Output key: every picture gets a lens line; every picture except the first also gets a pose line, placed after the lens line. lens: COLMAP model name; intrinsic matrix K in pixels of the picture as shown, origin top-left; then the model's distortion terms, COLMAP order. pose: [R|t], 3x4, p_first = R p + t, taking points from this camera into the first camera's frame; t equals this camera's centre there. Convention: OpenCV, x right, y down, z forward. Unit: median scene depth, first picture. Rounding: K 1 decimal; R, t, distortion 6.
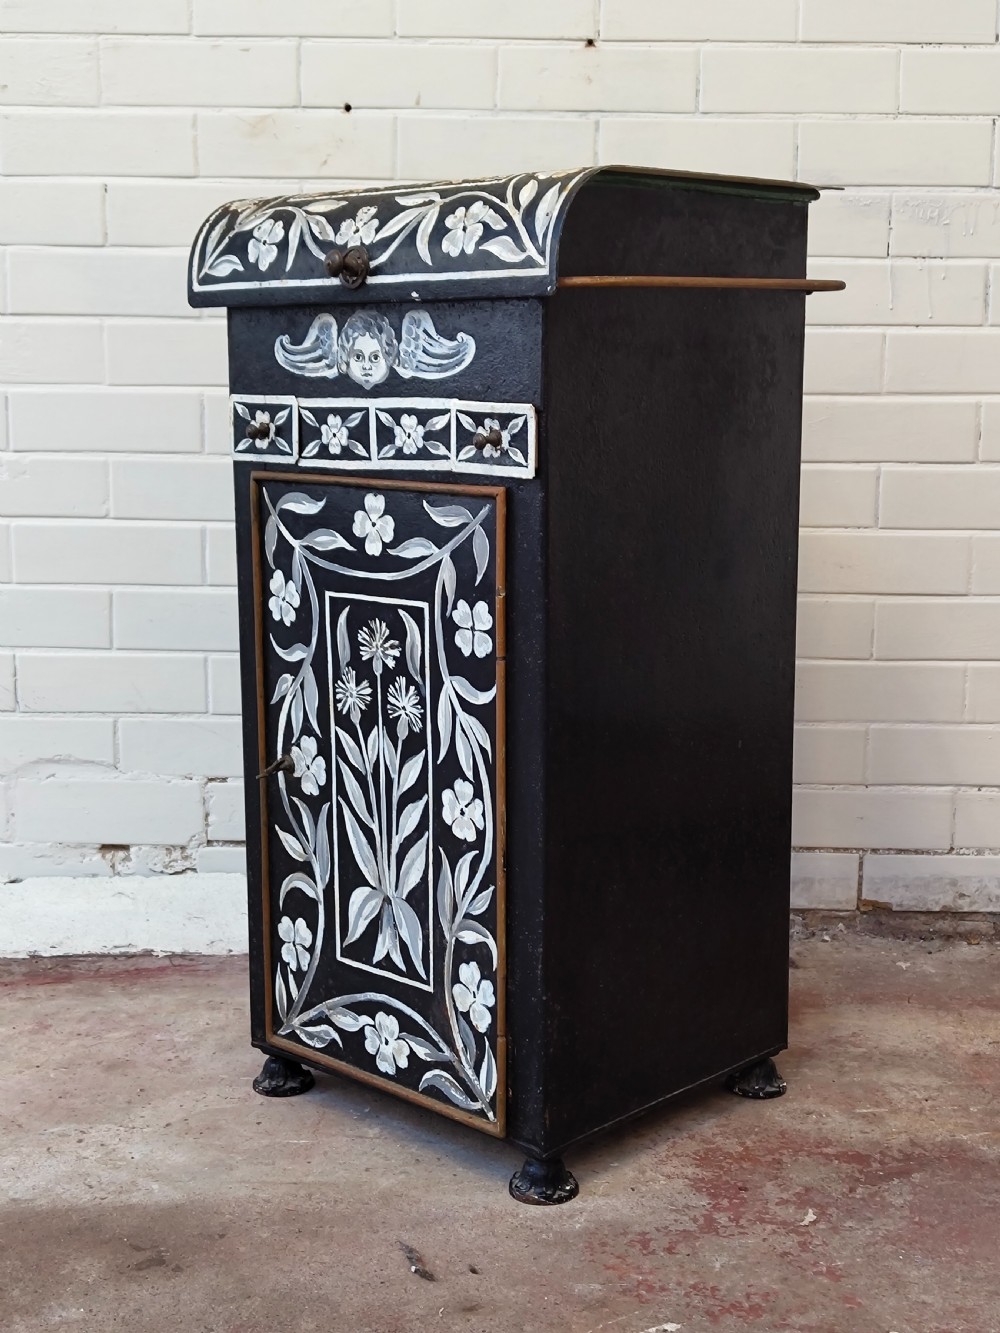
lens RADIAL K [[1854.2, 0, 498.2], [0, 1854.2, 689.4], [0, 0, 1]] dist [0.171394, -0.634665]
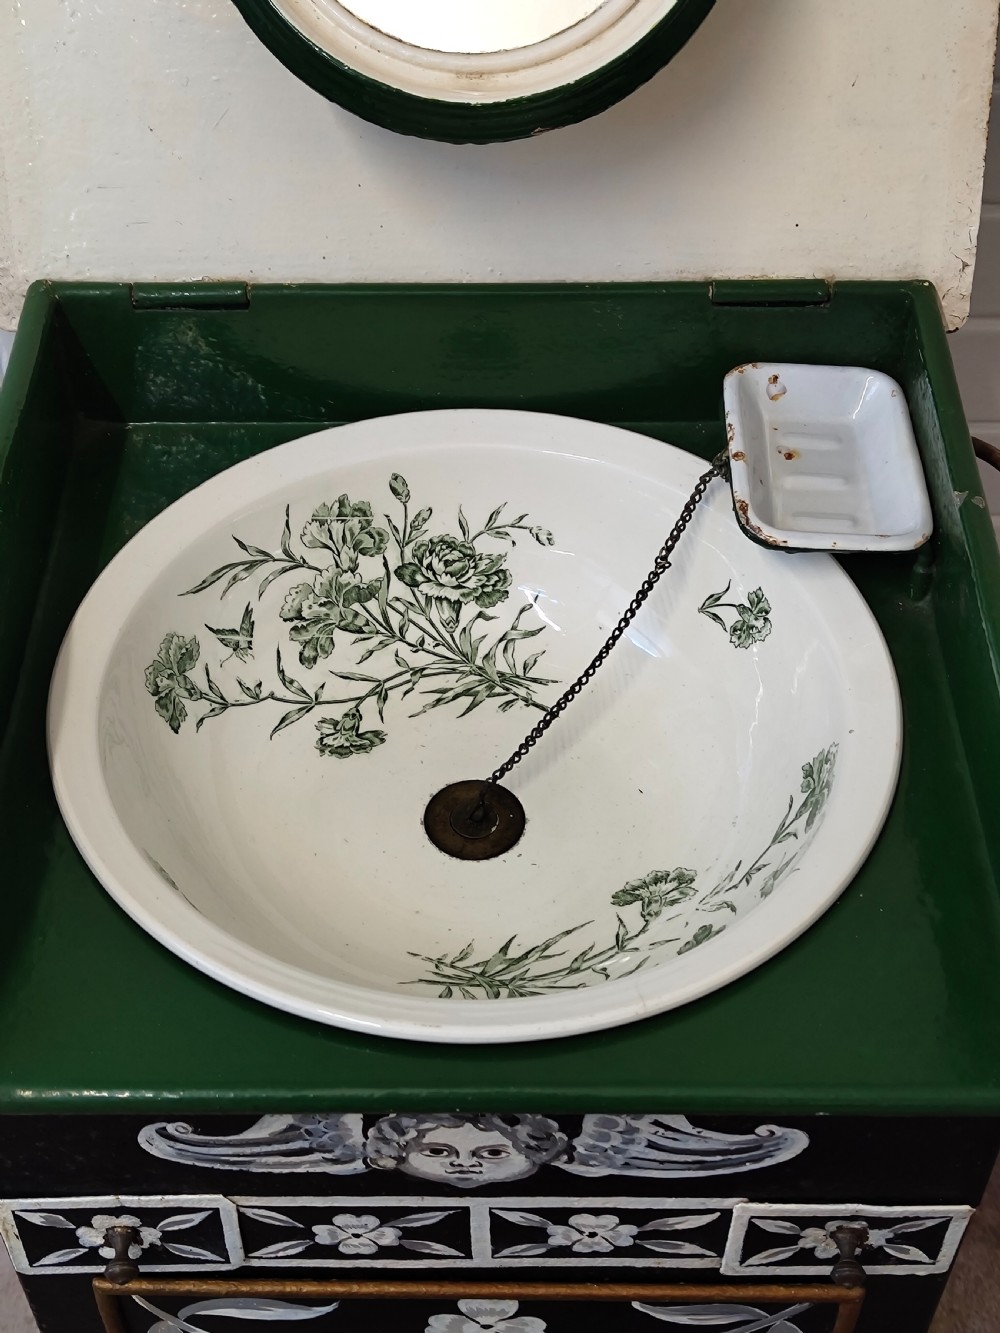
lens RADIAL K [[1852.7, 0, 476.4], [0, 1852.7, 695.6], [0, 0, 1]] dist [0.163583, -0.715809]
pose [[0.730419, -0.496057, 0.469485, -0.219793], [0.126244, 0.773598, 0.620974, -0.529753], [-0.671231, -0.394302, 0.627674, 0.751410]]
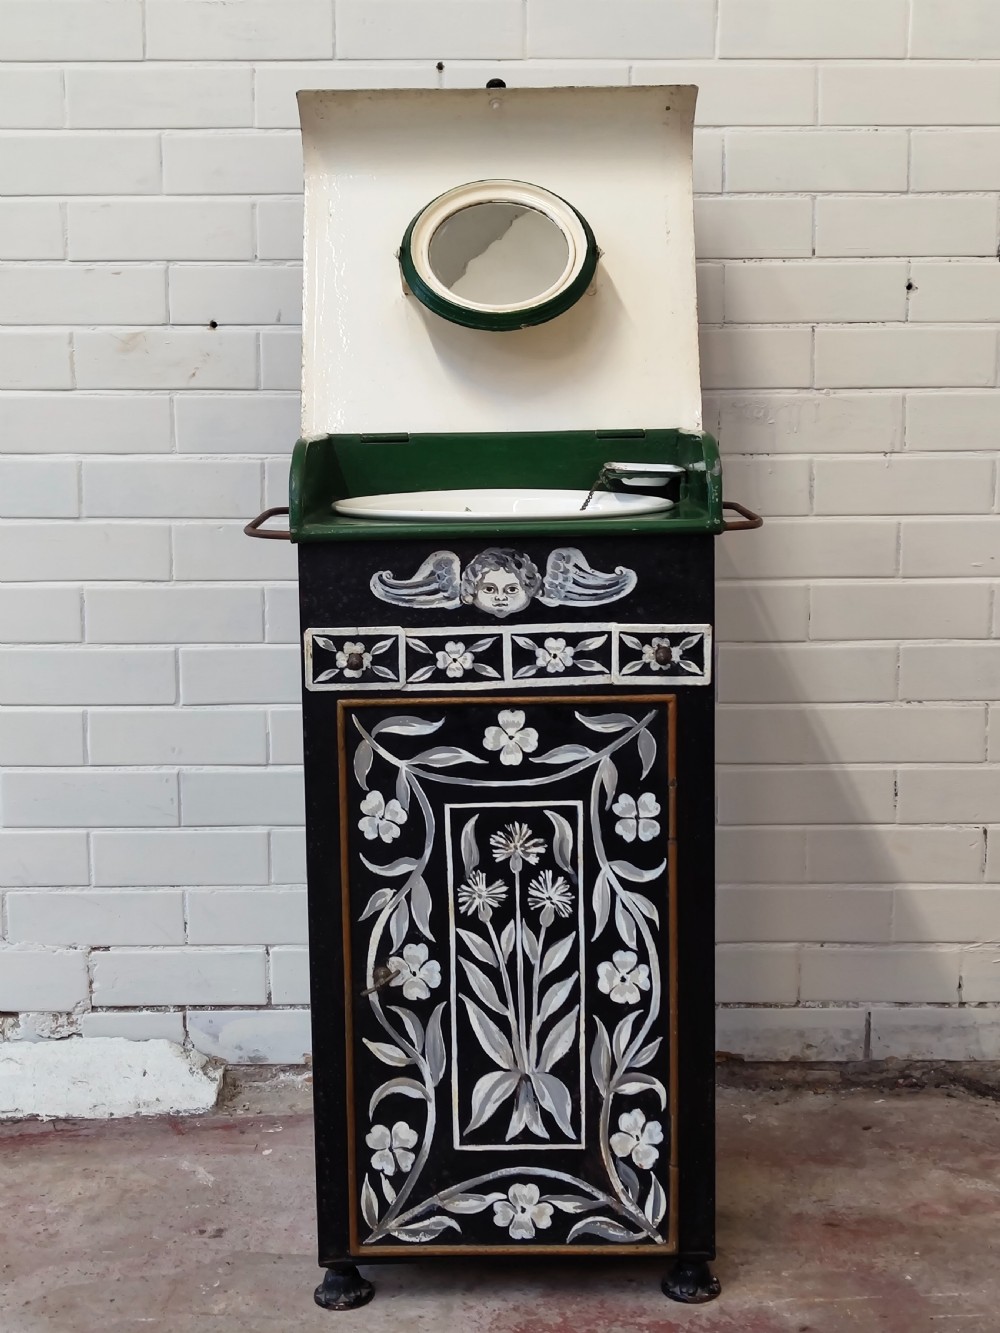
lens RADIAL K [[1839.3, 0, 512.2], [0, 1839.3, 677.0], [0, 0, 1]] dist [0.161279, -0.622531]
pose [[0.723116, -0.100701, 0.683346, -0.805456], [0.135438, 0.990782, 0.002686, -0.126745], [-0.677318, 0.090609, 0.730089, 0.199621]]
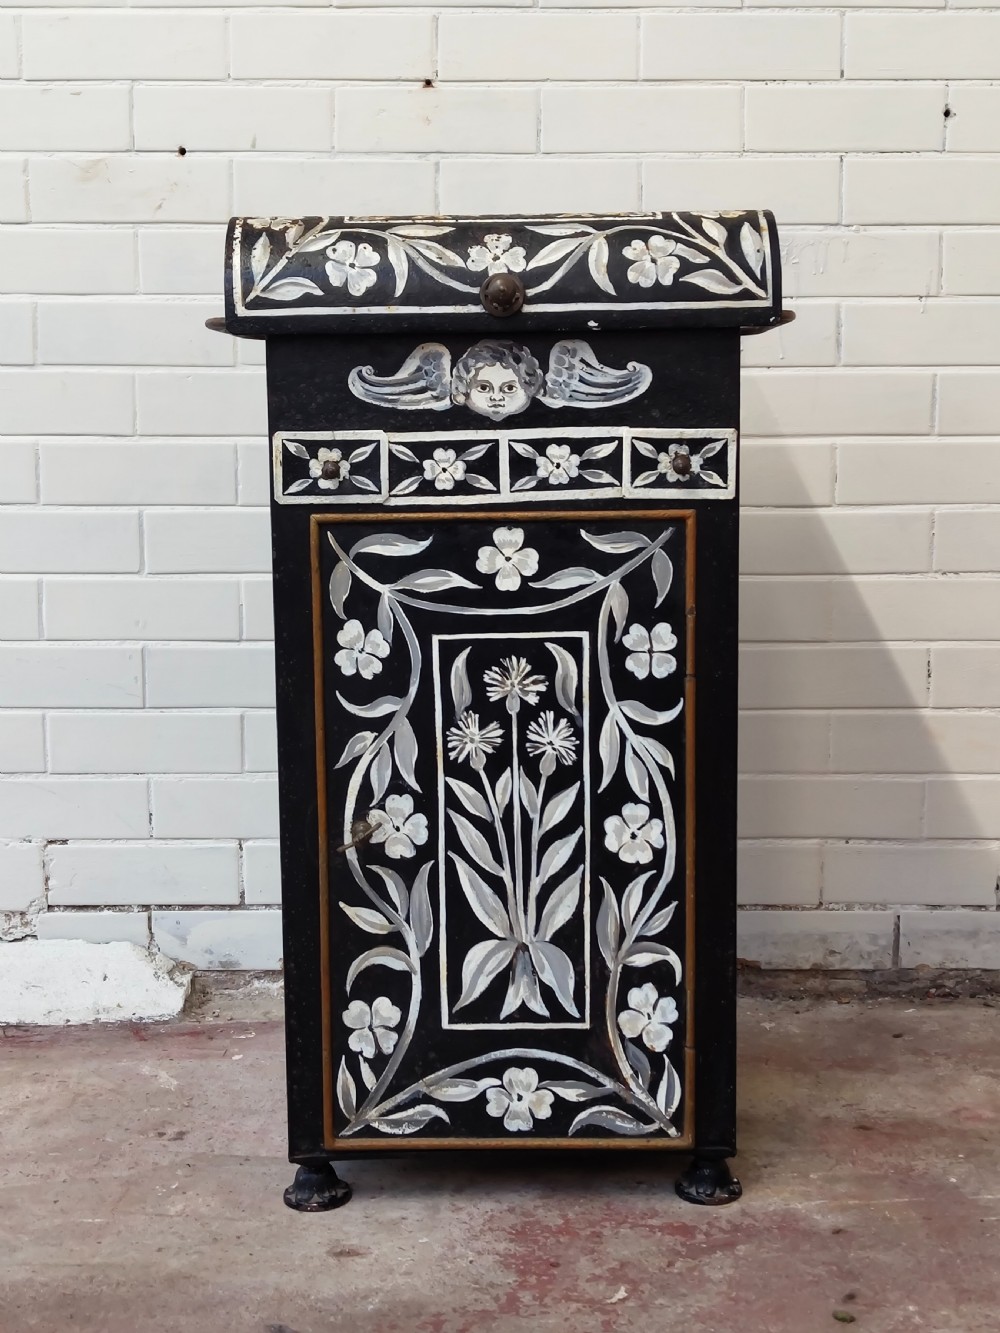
lens RADIAL K [[1839.3, 0, 512.2], [0, 1839.3, 677.0], [0, 0, 1]] dist [0.161279, -0.622531]
pose [[0.722342, -0.095610, 0.684895, -0.727470], [0.131851, 0.991269, -0.000681, -0.026622], [-0.678850, 0.090795, 0.728642, 0.302644]]
